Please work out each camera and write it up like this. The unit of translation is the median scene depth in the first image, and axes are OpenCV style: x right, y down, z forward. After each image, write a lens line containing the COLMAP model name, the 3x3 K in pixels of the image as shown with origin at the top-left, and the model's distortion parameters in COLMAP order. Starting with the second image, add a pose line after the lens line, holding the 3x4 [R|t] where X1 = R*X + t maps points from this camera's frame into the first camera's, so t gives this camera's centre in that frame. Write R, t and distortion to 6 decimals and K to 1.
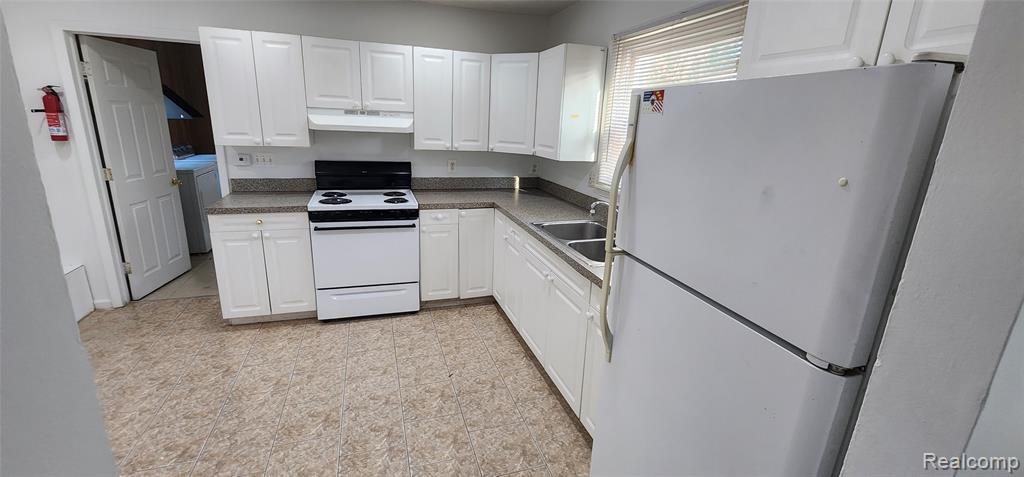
lens RADIAL K [[422.1, 0, 510.7], [0, 422.1, 236.3], [0, 0, 1]] dist [0.002386, -0.000084]
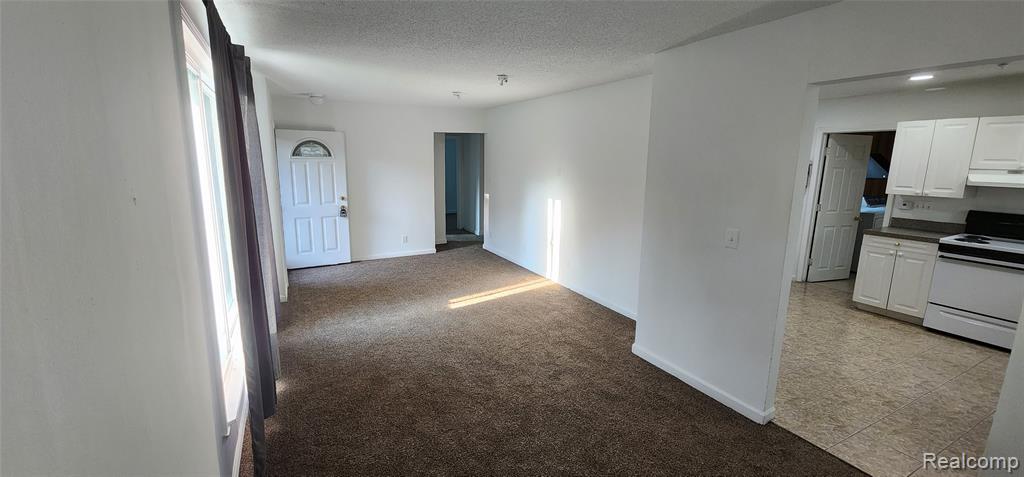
lens RADIAL K [[422.1, 0, 509.0], [0, 422.1, 236.9], [0, 0, 1]] dist [0.002386, -0.000084]
pose [[0.167286, 0.138992, -0.976062, 0.598958], [-0.266888, 0.959433, 0.090883, 0.162621], [0.949098, 0.245296, 0.197595, -0.574497]]
